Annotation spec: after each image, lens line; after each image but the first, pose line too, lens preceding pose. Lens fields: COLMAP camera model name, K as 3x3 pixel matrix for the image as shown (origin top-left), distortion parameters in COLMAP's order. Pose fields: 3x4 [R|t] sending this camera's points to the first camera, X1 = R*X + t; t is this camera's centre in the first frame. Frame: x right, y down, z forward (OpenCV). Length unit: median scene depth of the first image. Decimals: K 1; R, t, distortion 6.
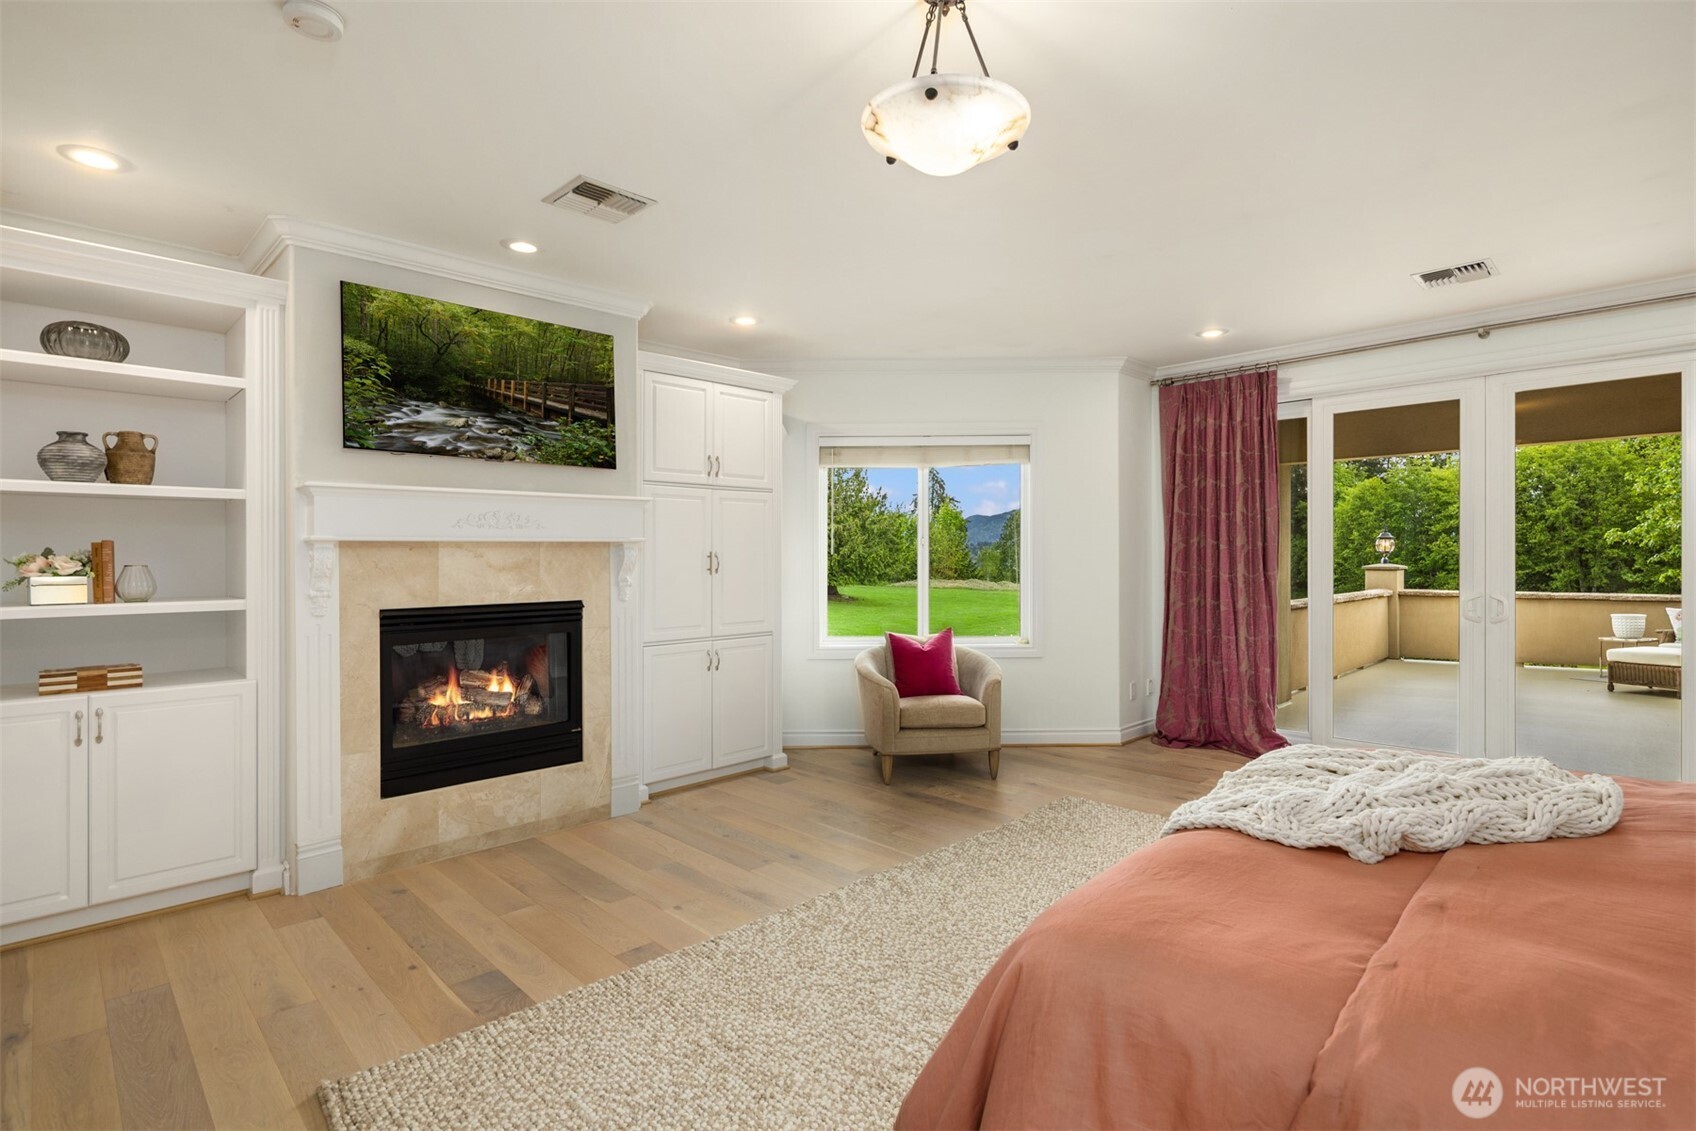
lens RADIAL K [[817.1, 0, 847.2], [0, 817.1, 555.2], [0, 0, 1]] dist [-0.002550, -0.003510]
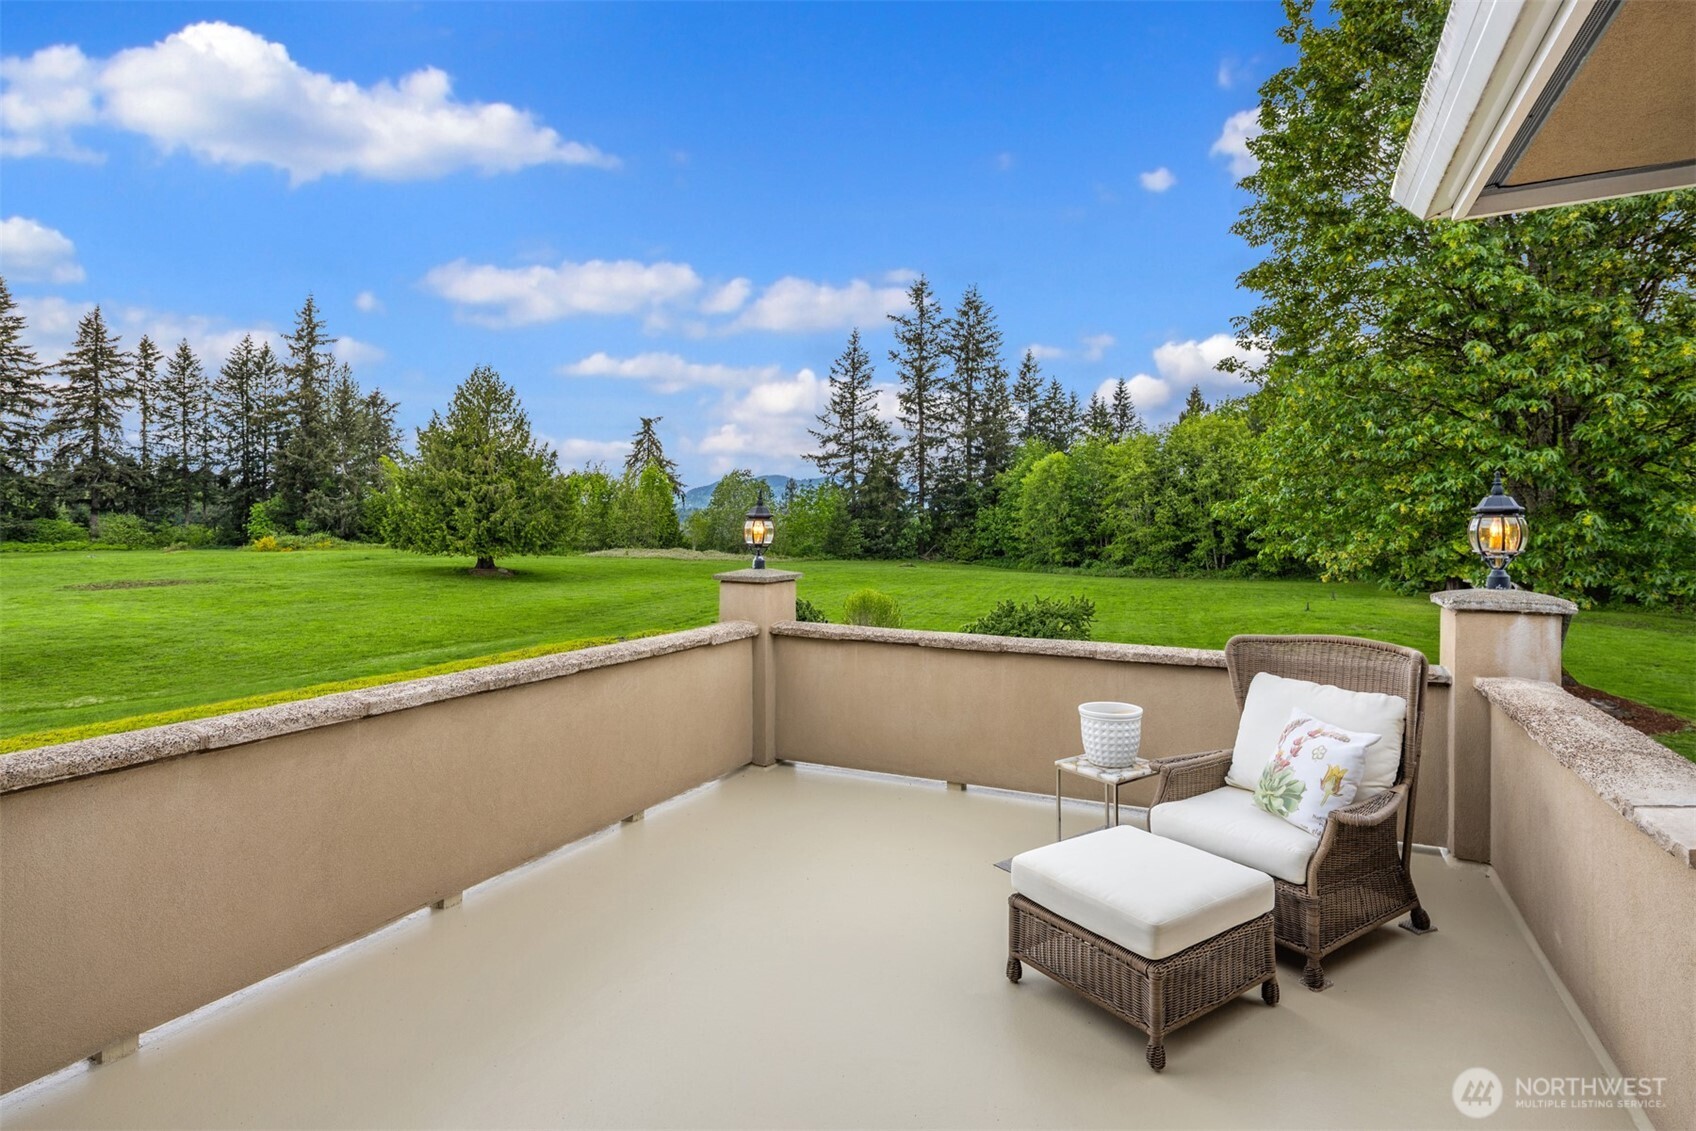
lens RADIAL K [[817.1, 0, 847.3], [0, 817.1, 523.4], [0, 0, 1]] dist [-0.002550, -0.003510]
pose [[0.955284, 0.006579, 0.295618, 0.088388], [-0.007558, 0.999969, 0.002169, -0.002983], [-0.295595, -0.004306, 0.955304, 0.079580]]
